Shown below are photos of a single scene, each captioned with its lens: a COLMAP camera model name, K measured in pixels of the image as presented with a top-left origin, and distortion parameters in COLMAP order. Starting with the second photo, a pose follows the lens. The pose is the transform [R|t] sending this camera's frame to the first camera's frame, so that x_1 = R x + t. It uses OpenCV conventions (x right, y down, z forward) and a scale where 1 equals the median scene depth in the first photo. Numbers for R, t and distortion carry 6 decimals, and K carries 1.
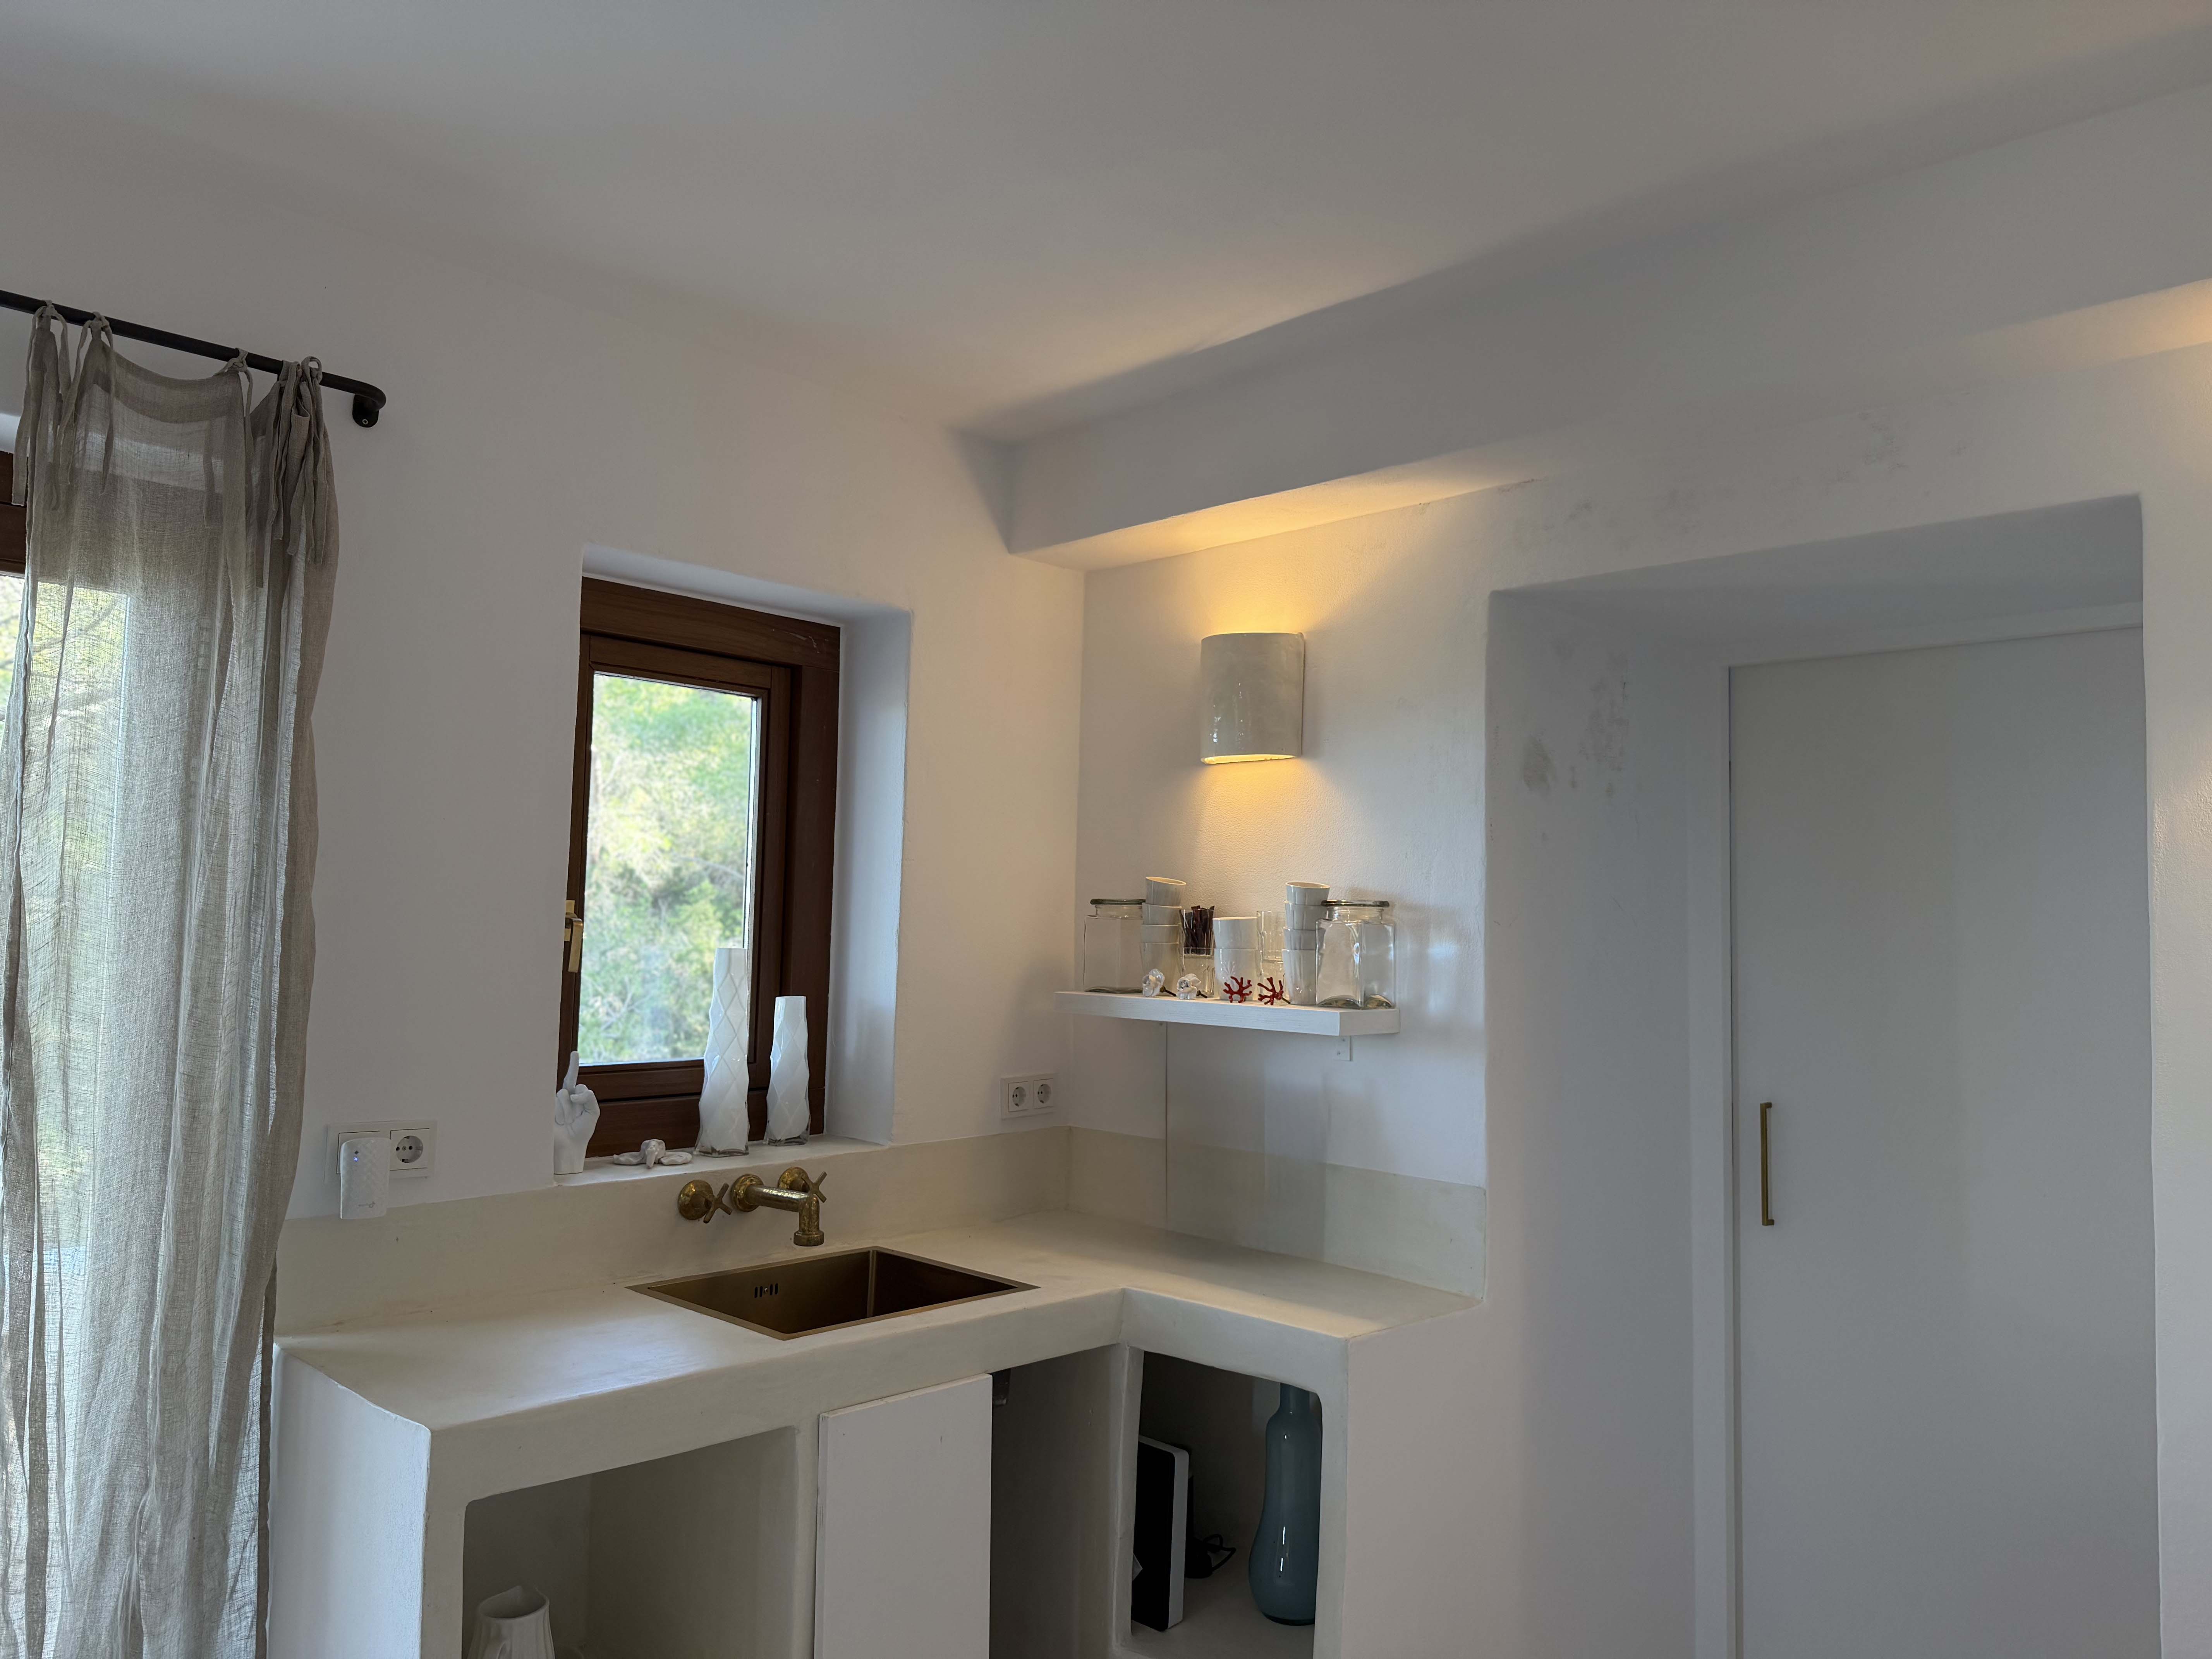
lens RADIAL K [[1562.7, 0, 1100.6], [0, 1562.7, 812.3], [0, 0, 1]] dist [0.046624, -0.047742]
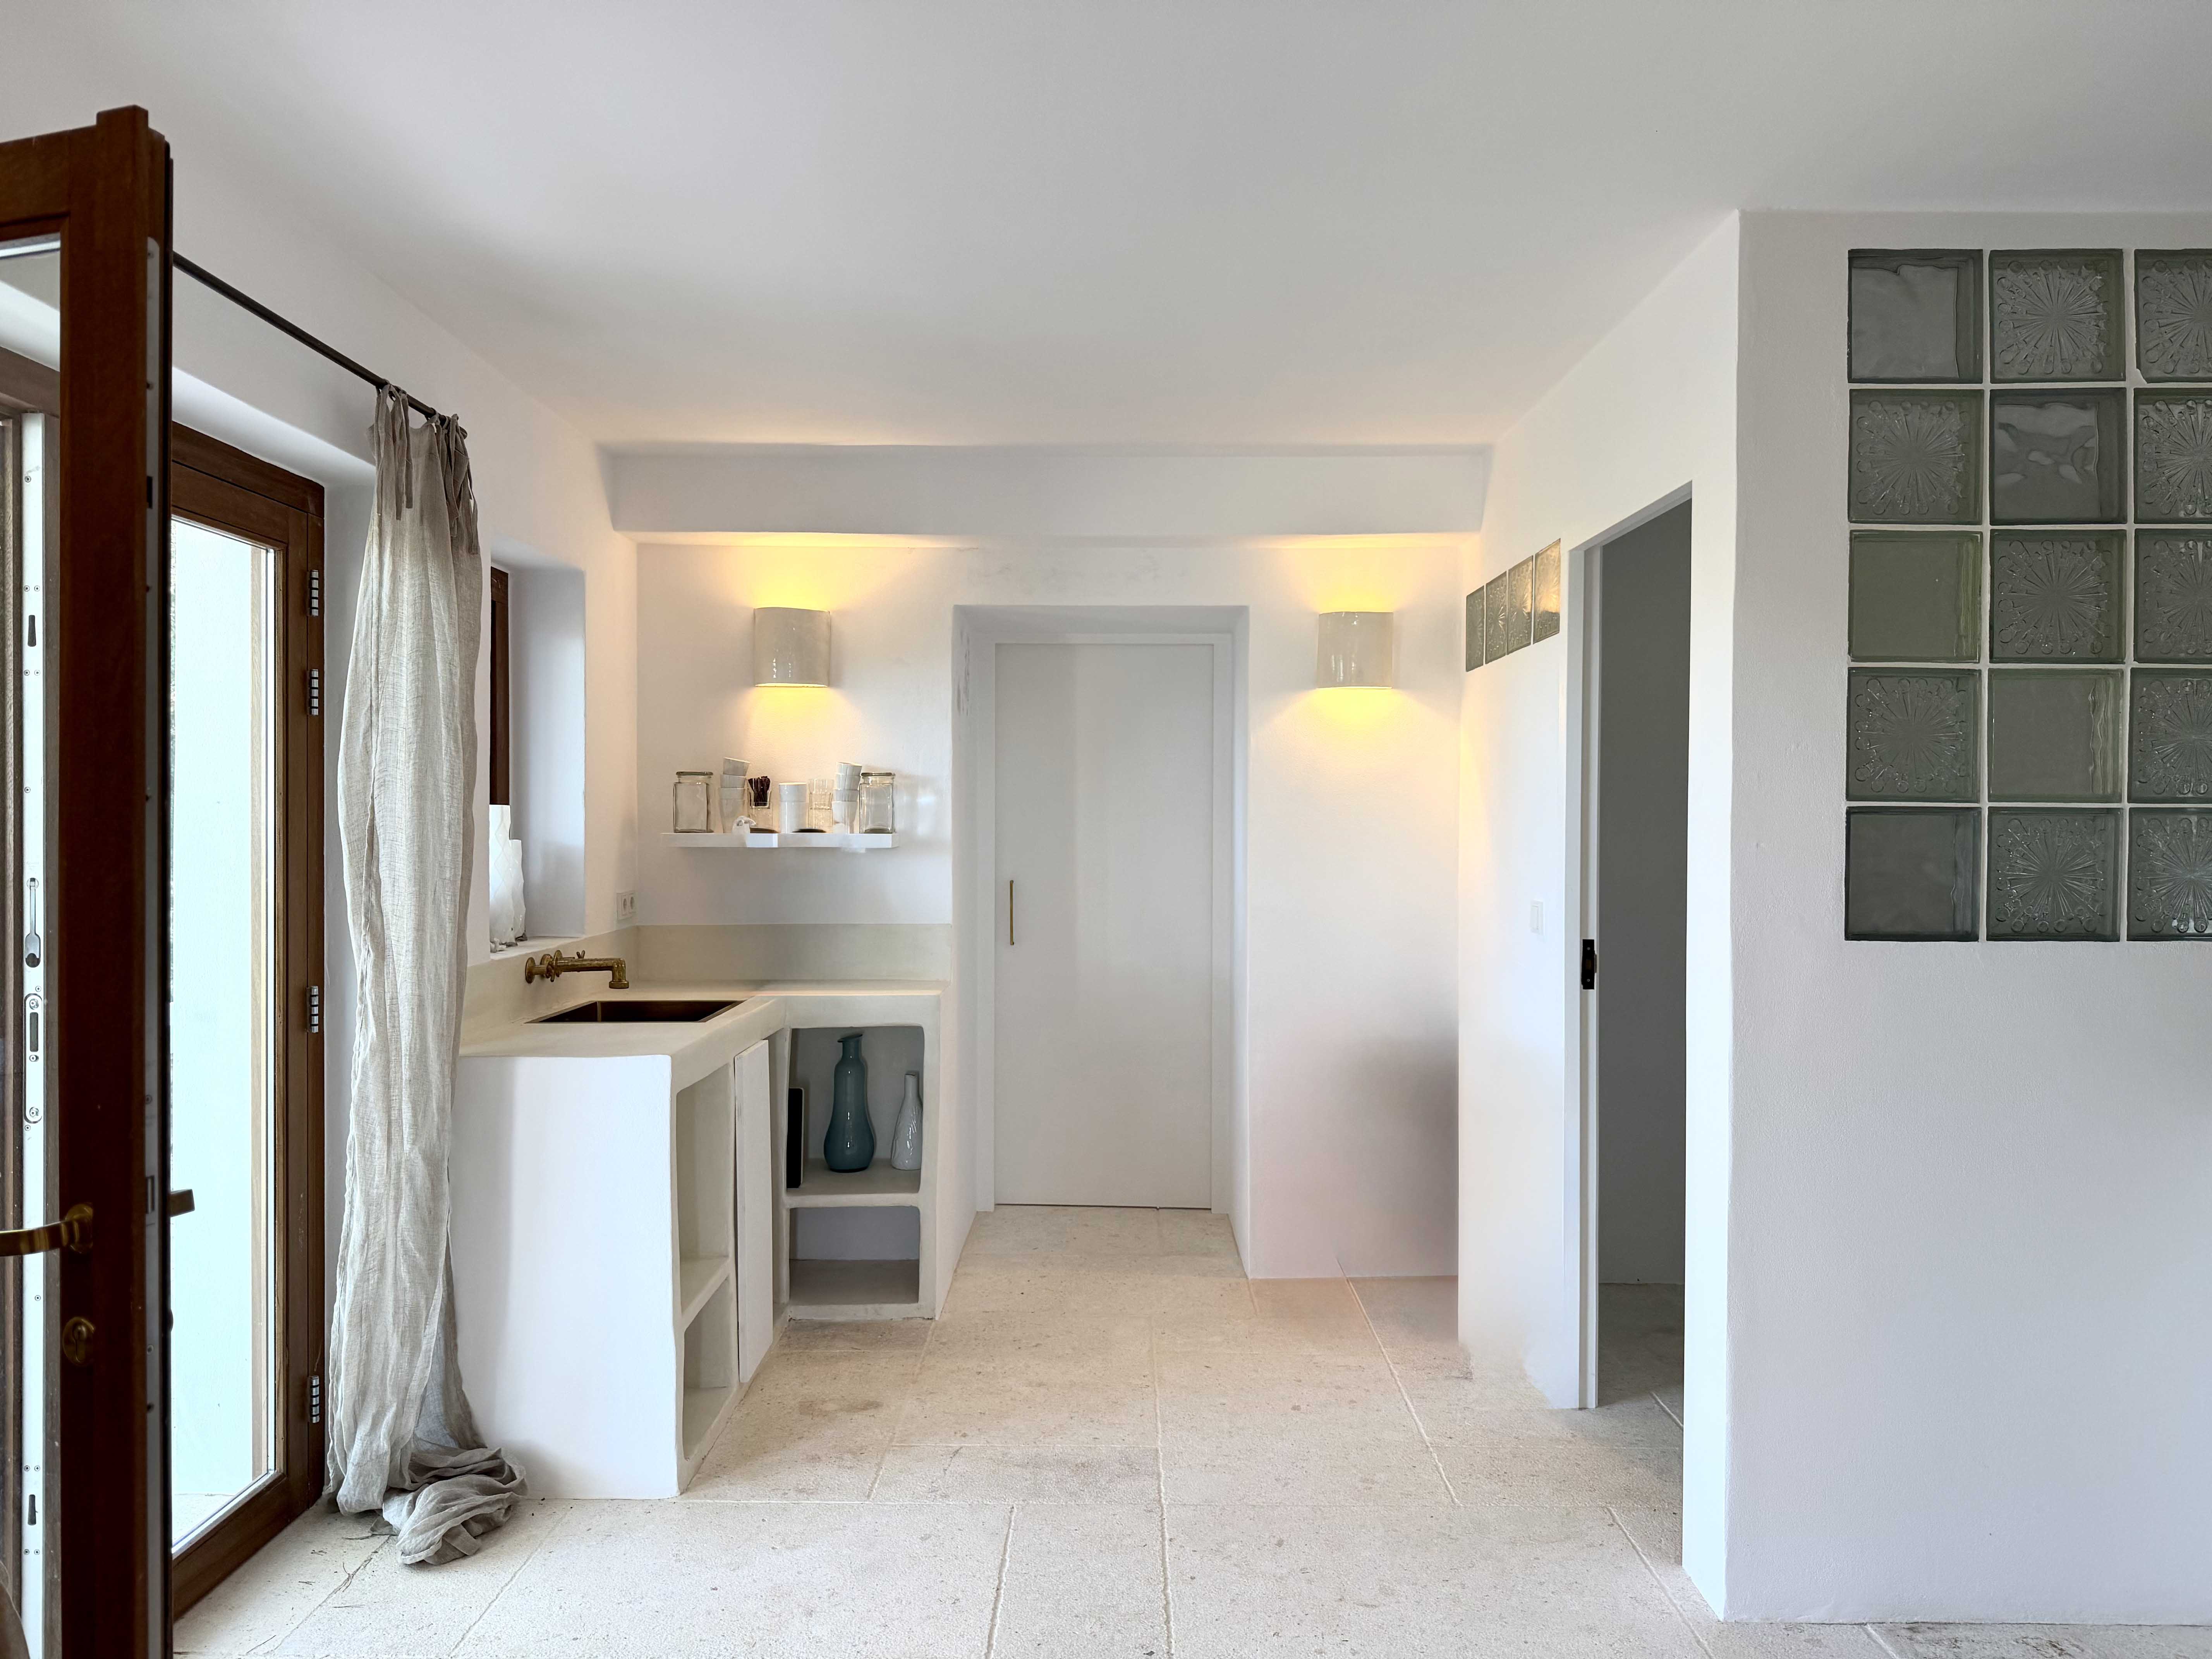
lens RADIAL K [[1562.7, 0, 1112.9], [0, 1562.7, 833.2], [0, 0, 1]] dist [0.046624, -0.047742]
pose [[0.710381, -0.025492, 0.703356, -0.897998], [-0.040359, 0.996224, 0.076869, -0.021915], [-0.702659, -0.082993, 0.706670, -0.438870]]
